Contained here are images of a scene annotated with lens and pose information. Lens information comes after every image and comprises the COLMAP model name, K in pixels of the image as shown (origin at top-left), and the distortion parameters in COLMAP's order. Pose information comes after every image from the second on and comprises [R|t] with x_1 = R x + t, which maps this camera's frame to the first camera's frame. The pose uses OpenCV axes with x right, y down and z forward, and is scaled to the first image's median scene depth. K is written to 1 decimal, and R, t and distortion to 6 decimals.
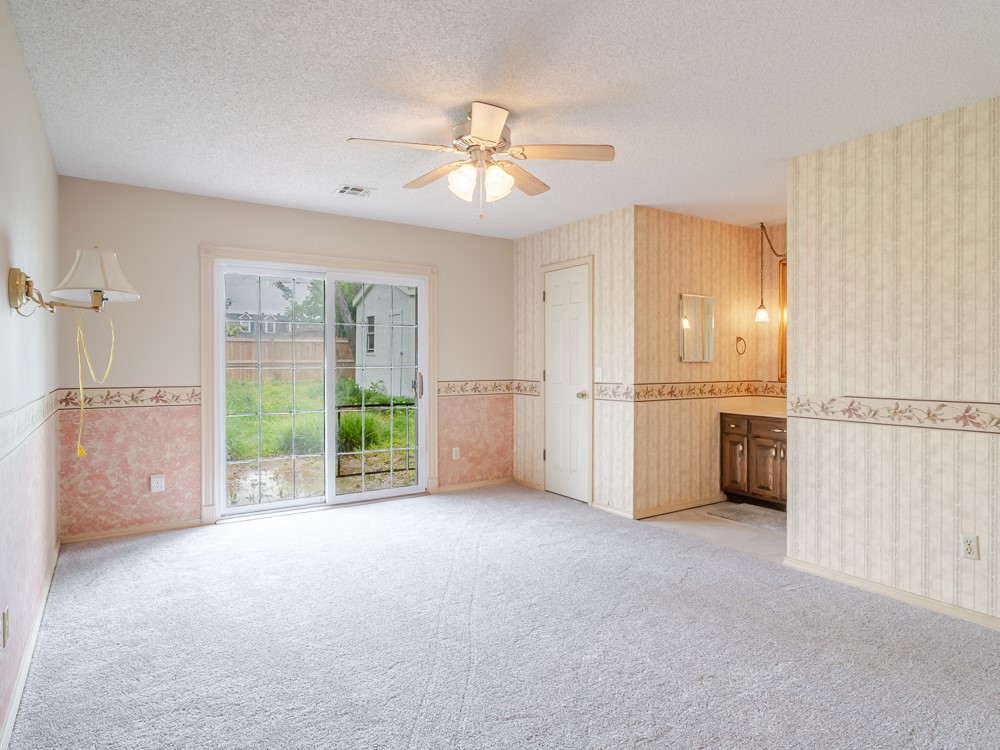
lens RADIAL K [[580.6, 0, 496.5], [0, 580.6, 387.9], [0, 0, 1]] dist [-0.002695, -0.000799]
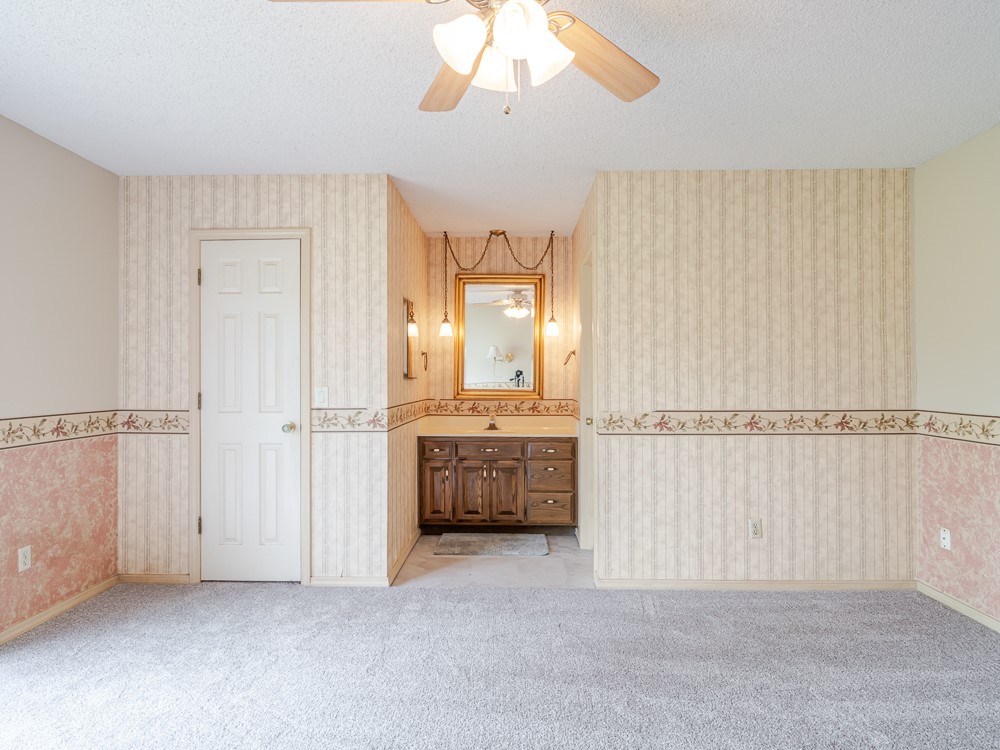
lens RADIAL K [[580.6, 0, 496.5], [0, 580.6, 387.9], [0, 0, 1]] dist [-0.002695, -0.000799]
pose [[0.575931, -0.014000, 0.817379, -0.296133], [0.039190, 0.999177, -0.010499, -0.019128], [-0.816559, 0.038079, 0.576005, 0.433927]]
